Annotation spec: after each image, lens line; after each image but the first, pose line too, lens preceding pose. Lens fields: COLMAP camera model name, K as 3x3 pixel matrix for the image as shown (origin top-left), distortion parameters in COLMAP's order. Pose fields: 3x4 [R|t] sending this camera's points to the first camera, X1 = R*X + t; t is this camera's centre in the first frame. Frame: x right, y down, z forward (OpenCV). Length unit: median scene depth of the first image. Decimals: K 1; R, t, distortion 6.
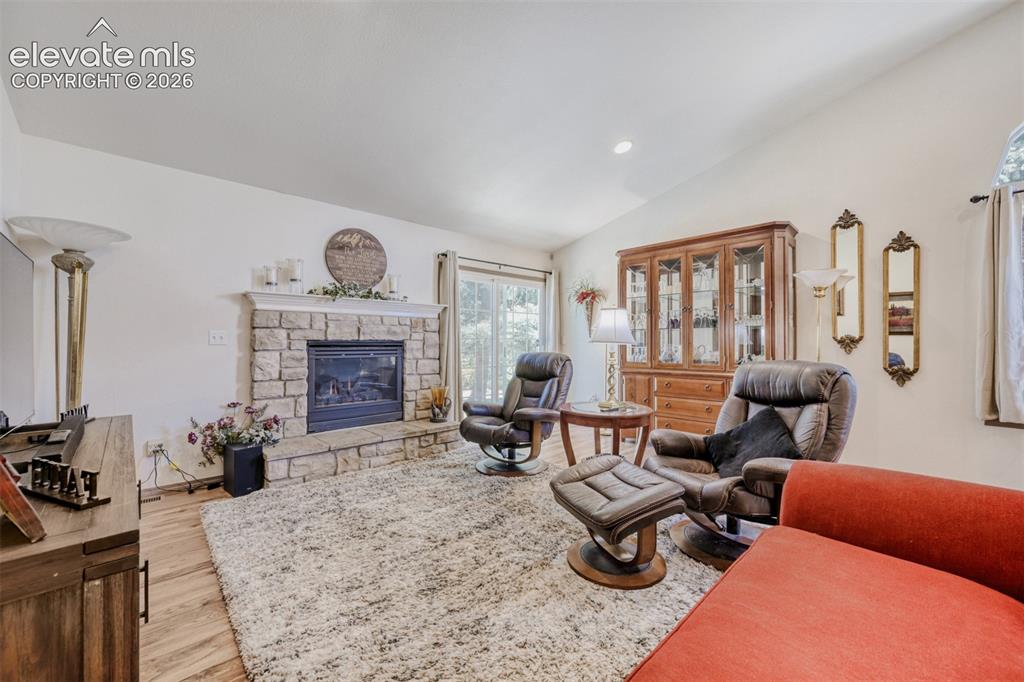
lens RADIAL K [[402.5, 0, 504.1], [0, 402.5, 342.4], [0, 0, 1]] dist [-0.001417, 0.000545]
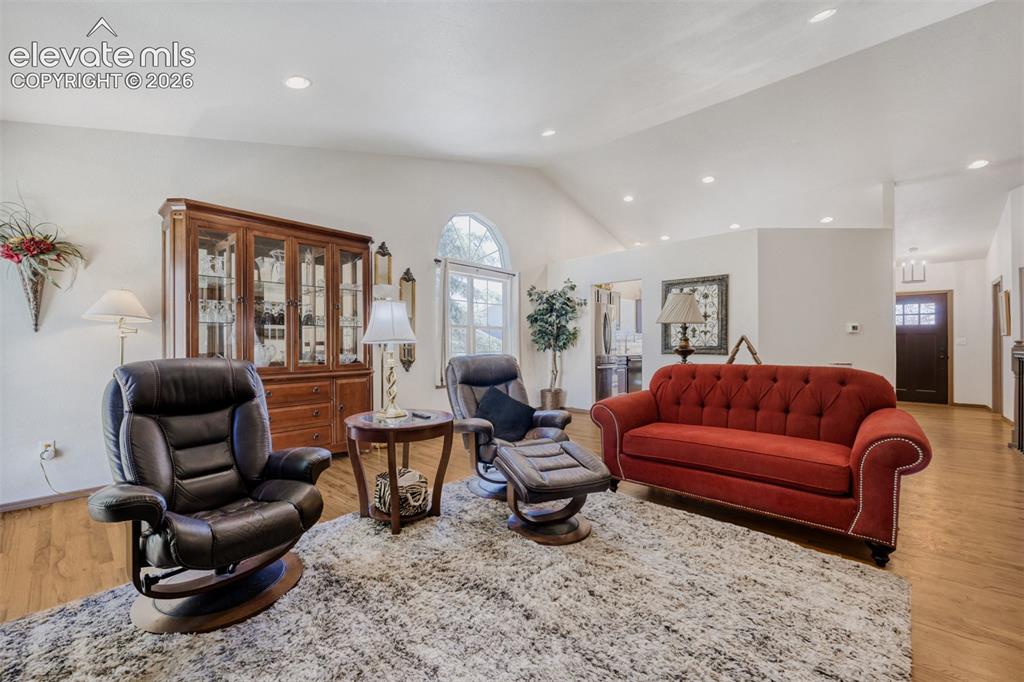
lens RADIAL K [[402.5, 0, 507.2], [0, 402.5, 343.4], [0, 0, 1]] dist [-0.001417, 0.000545]
pose [[-0.071547, 0.001083, 0.997437, -0.881179], [-0.002150, 0.999997, -0.001240, 0.009026], [-0.997435, -0.002233, -0.071544, 1.190945]]
